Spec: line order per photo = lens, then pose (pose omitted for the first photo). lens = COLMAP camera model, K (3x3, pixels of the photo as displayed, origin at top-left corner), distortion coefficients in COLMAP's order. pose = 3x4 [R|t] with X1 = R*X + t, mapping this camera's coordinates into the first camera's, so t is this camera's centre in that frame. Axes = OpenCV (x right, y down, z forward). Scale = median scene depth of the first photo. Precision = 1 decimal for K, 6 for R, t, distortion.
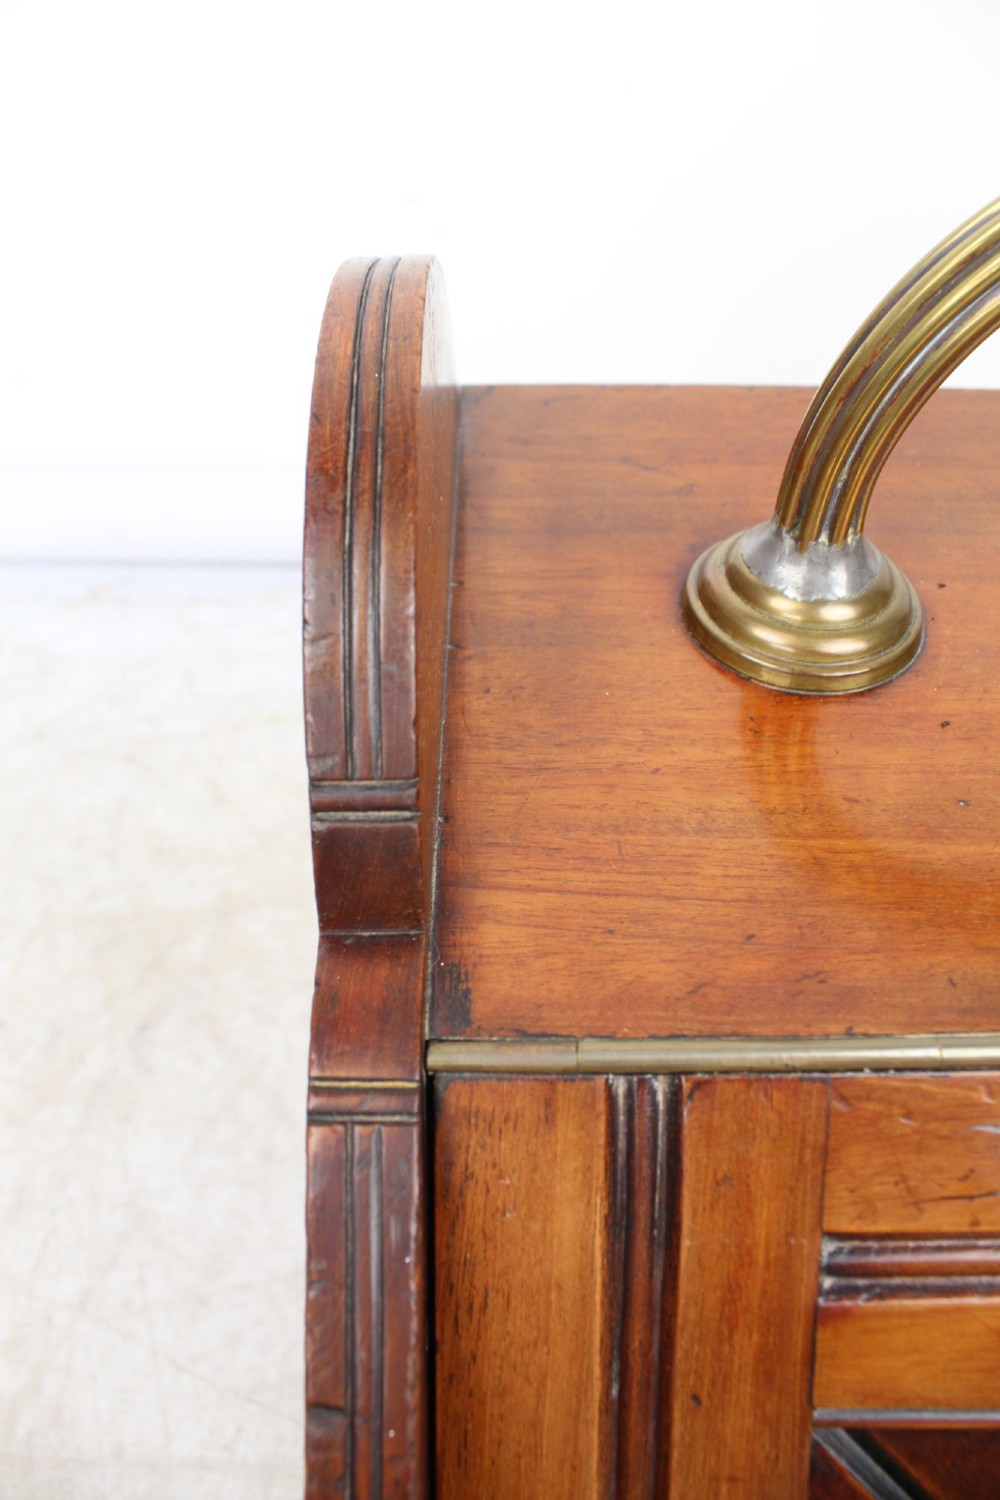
lens RADIAL K [[1206.8, 0, 500.0], [0, 1206.8, 750.0], [0, 0, 1]] dist [-0.173734, 0.139515]
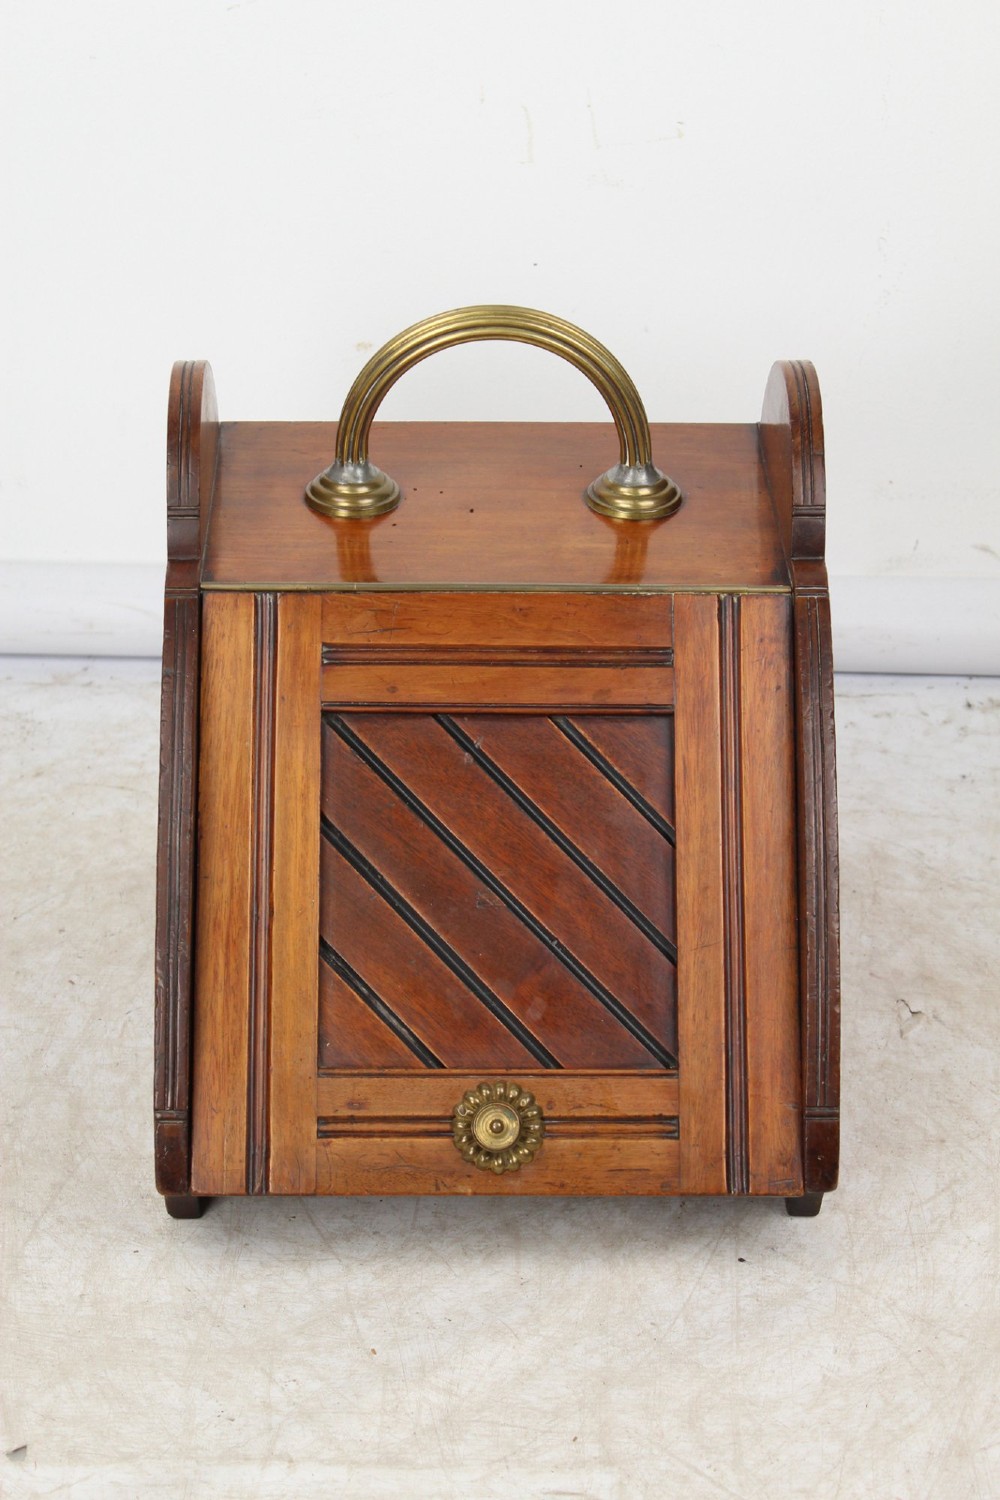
lens RADIAL K [[3088.9, 0, 500.0], [0, 3088.9, 750.0], [0, 0, 1]] dist [0.035974, -0.053499]
pose [[0.999359, 0.002208, 0.035736, 0.422697], [0.007536, 0.962766, -0.270230, 2.746324], [-0.035003, 0.270326, 0.962132, -6.519109]]
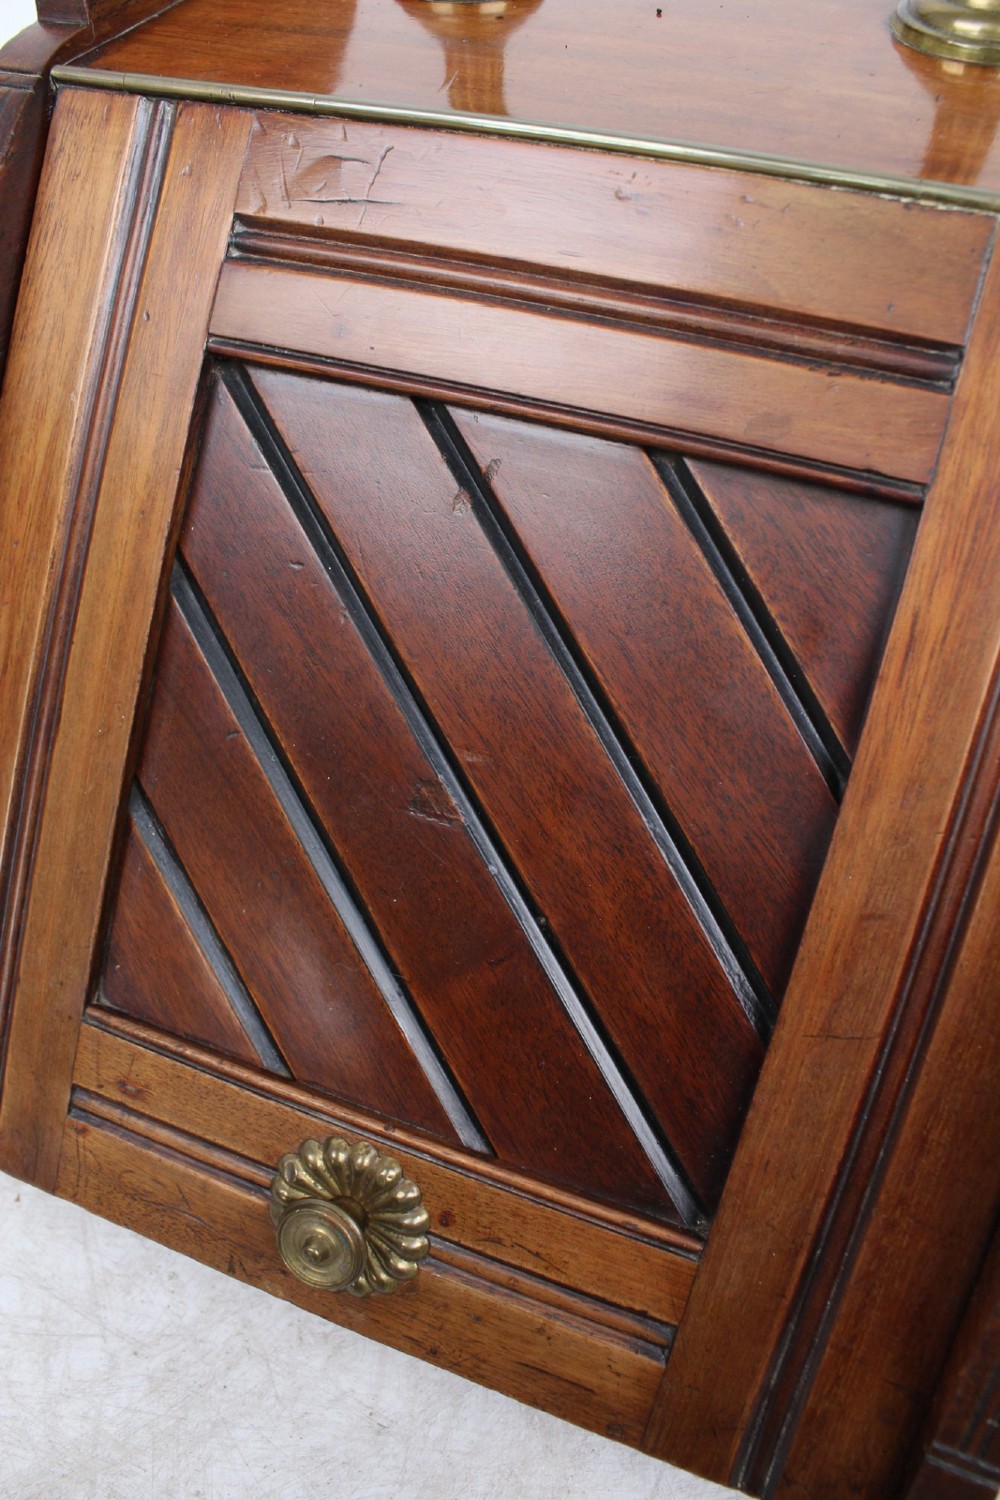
lens RADIAL K [[1206.8, 0, 500.0], [0, 1206.8, 750.0], [0, 0, 1]] dist [-0.173734, 0.139515]
pose [[0.931703, 0.263818, -0.249659, 1.099164], [-0.247316, 0.964177, 0.095899, 0.802607], [0.266016, -0.027604, 0.963573, -0.411610]]
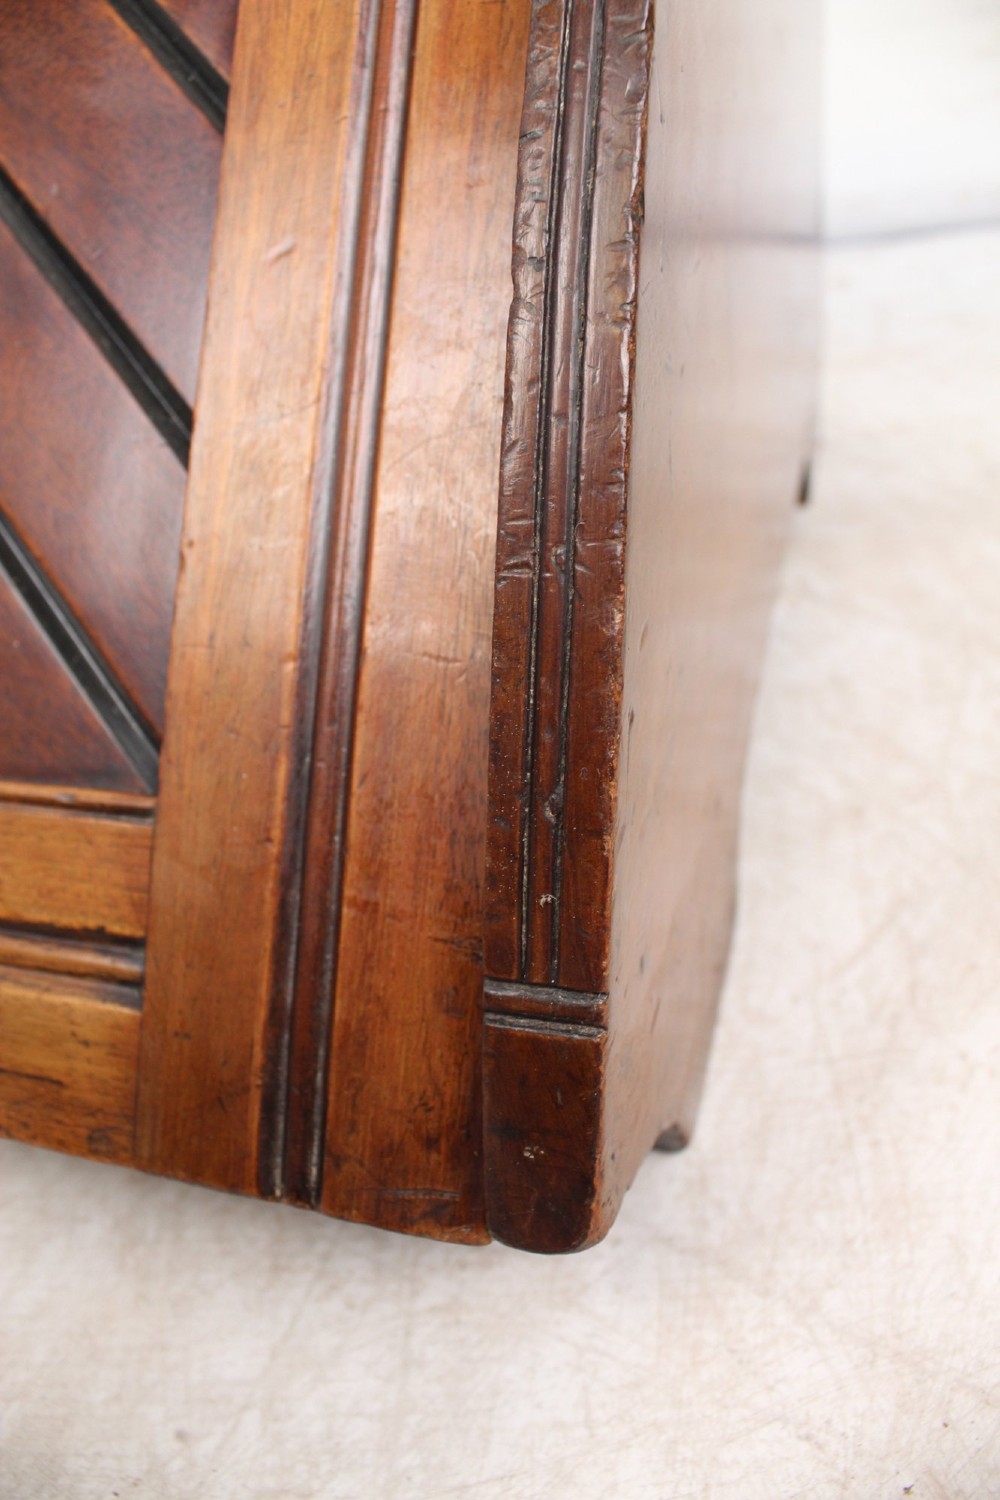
lens RADIAL K [[1206.8, 0, 500.0], [0, 1206.8, 750.0], [0, 0, 1]] dist [-0.173734, 0.139515]
pose [[0.946668, 0.058378, -0.316877, 1.694836], [-0.092591, 0.991257, -0.093997, 1.478670], [0.308620, 0.118324, 0.943797, 0.169762]]
